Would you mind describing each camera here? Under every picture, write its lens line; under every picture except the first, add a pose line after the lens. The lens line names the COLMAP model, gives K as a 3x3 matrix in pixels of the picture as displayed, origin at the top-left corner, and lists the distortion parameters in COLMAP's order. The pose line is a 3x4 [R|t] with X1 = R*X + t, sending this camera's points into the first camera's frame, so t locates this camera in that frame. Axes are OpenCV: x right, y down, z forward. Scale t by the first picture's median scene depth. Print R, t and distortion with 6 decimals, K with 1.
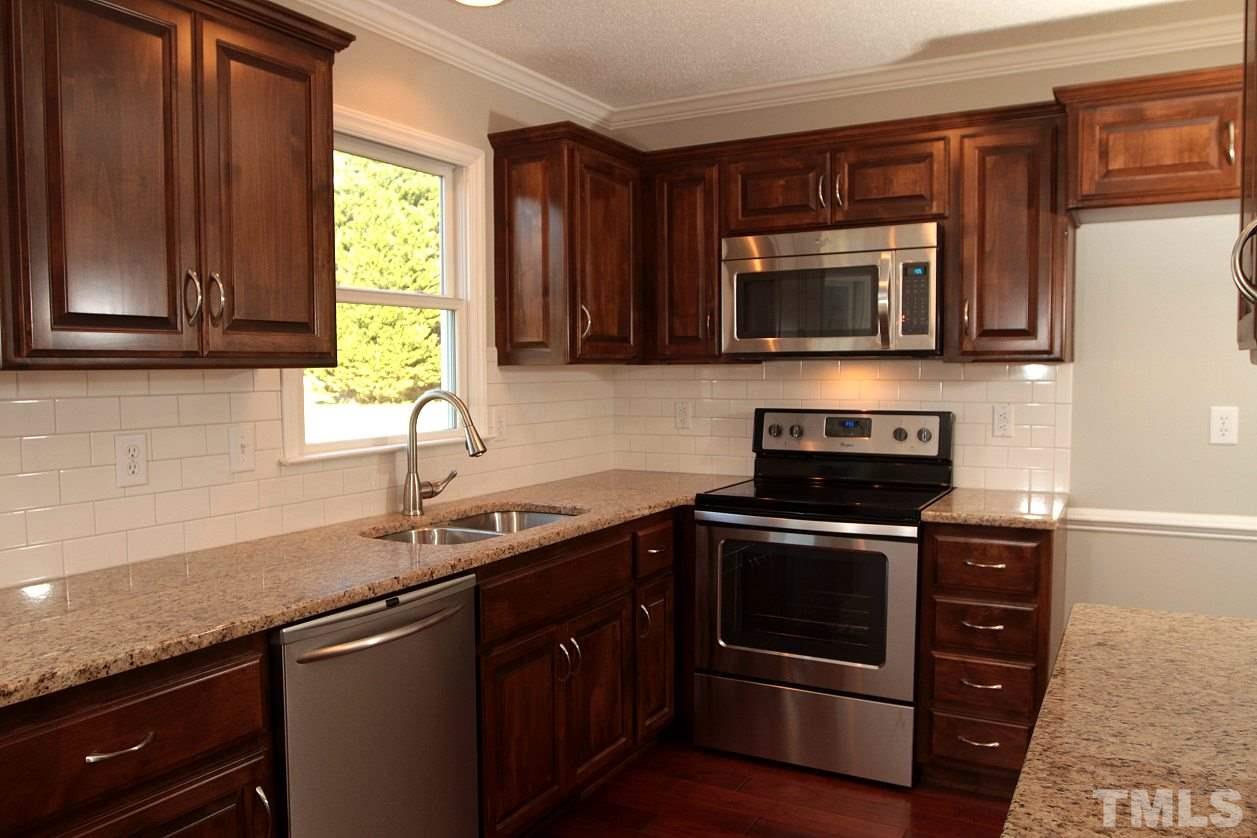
lens RADIAL K [[941.0, 0, 622.7], [0, 941.0, 426.4], [0, 0, 1]] dist [-0.037078, 0.005268]
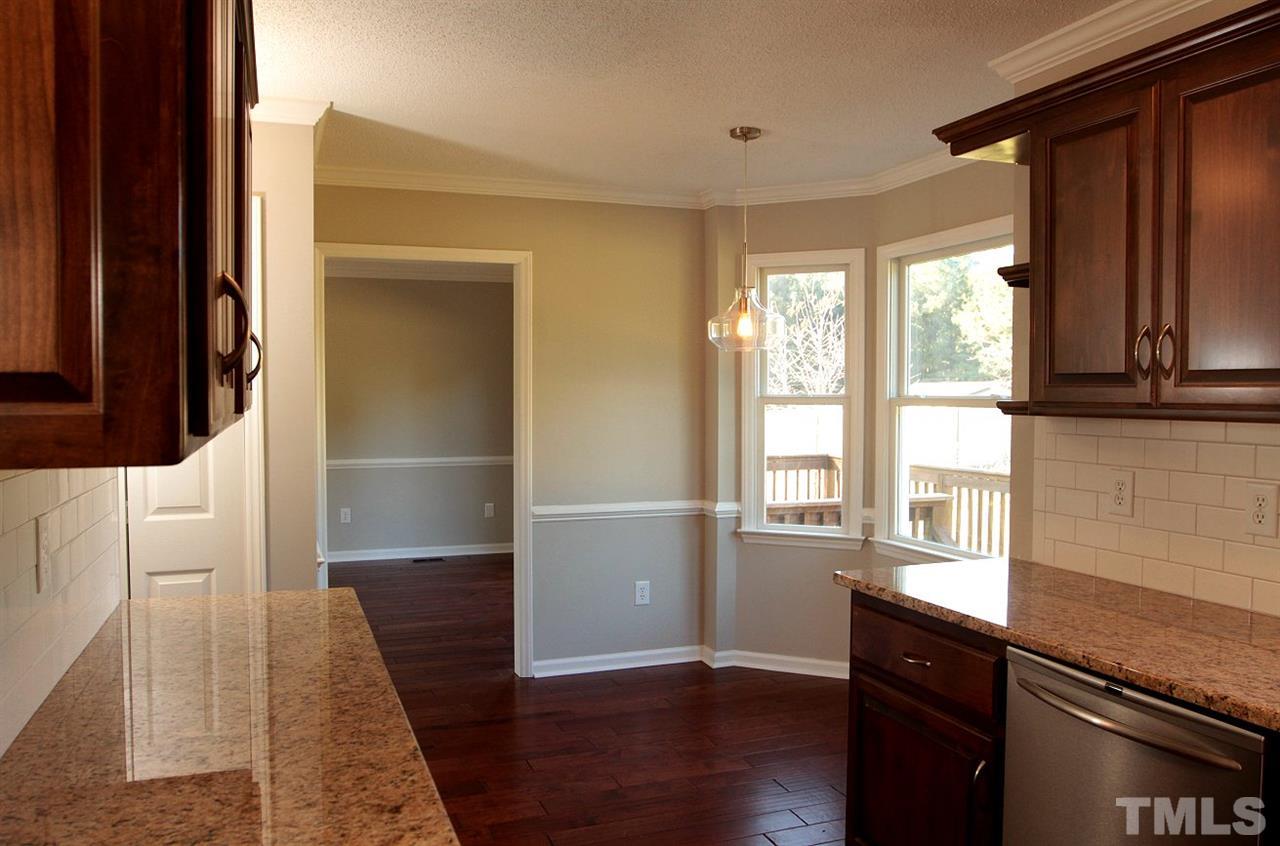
lens RADIAL K [[958.2, 0, 634.1], [0, 958.2, 430.6], [0, 0, 1]] dist [-0.037078, 0.005268]
pose [[-0.644417, 0.037602, -0.763749, 0.475798], [-0.041658, 0.995581, 0.084165, -0.074055], [0.763538, 0.086054, -0.640003, 0.793394]]
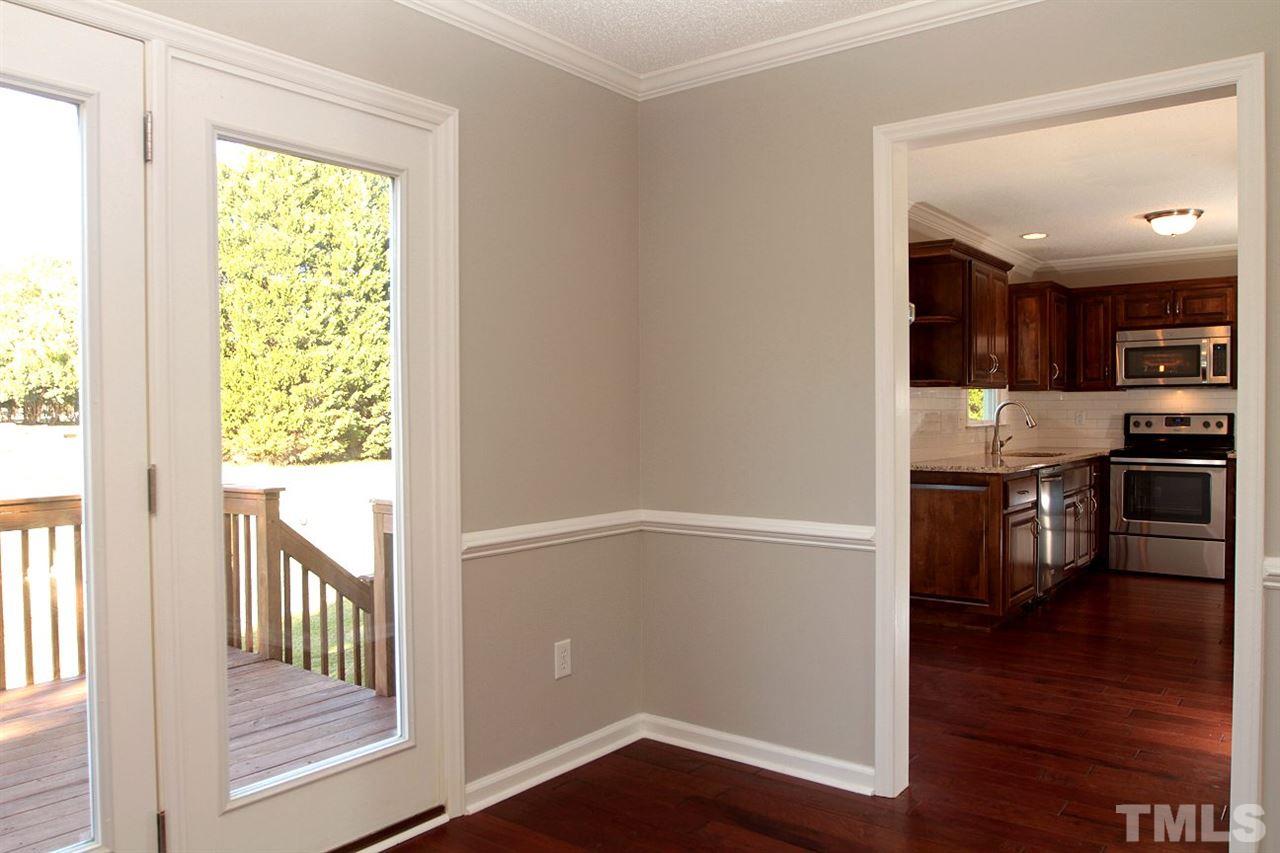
lens RADIAL K [[958.2, 0, 634.1], [0, 958.2, 434.1], [0, 0, 1]] dist [-0.037078, 0.005268]
pose [[0.990362, 0.004890, -0.138418, -0.734173], [-0.010545, 0.999138, -0.040148, 0.139589], [0.138102, 0.041220, 0.989560, -1.366004]]
